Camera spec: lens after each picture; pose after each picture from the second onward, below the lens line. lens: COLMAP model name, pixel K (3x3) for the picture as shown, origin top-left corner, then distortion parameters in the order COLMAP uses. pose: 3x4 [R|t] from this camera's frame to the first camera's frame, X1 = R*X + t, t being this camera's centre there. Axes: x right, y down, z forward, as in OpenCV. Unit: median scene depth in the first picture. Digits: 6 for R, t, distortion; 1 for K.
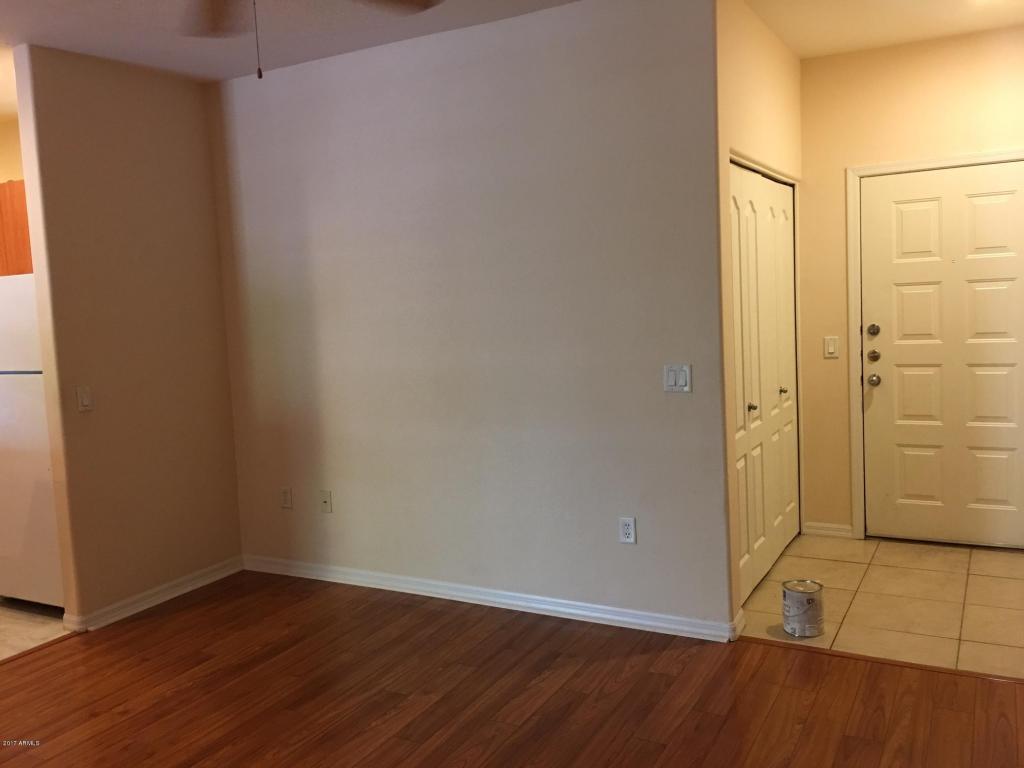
lens RADIAL K [[884.2, 0, 512.0], [0, 884.2, 384.0], [0, 0, 1]] dist [0.047915, -0.005763]
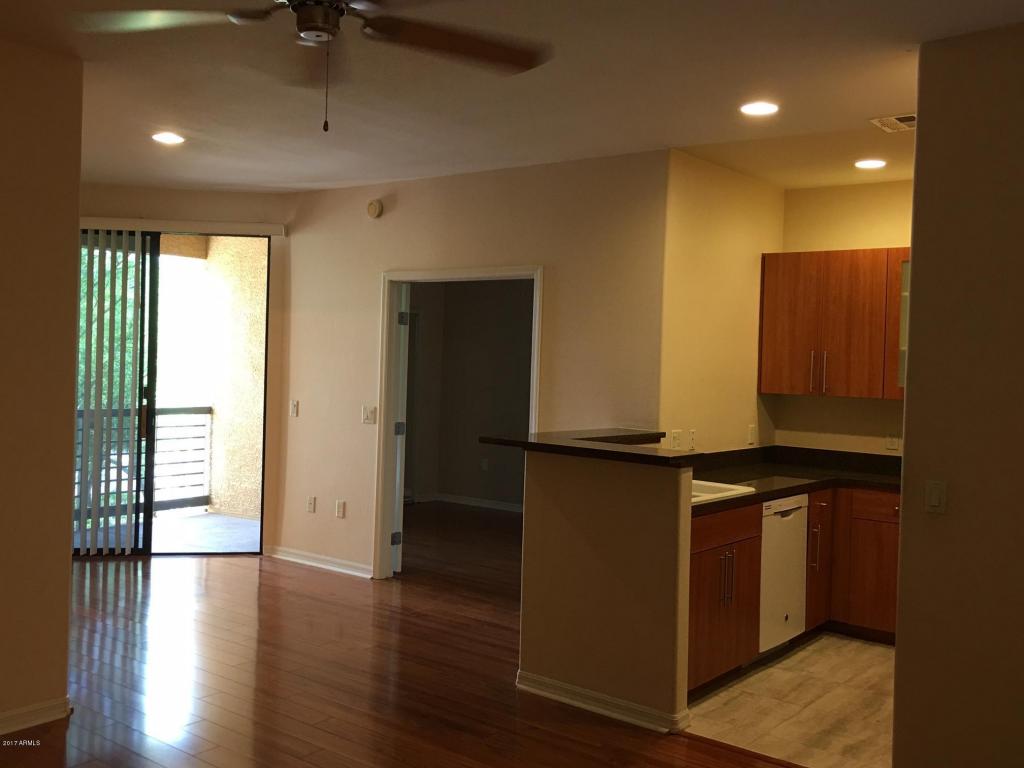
lens RADIAL K [[1008.6, 0, 512.0], [0, 1008.6, 384.0], [0, 0, 1]] dist [0.054595, -0.020668]
pose [[-0.165650, 0.064649, -0.984063, 0.741065], [-0.117592, 0.989435, 0.084797, -0.194517], [0.979149, 0.129765, -0.156297, 1.389500]]
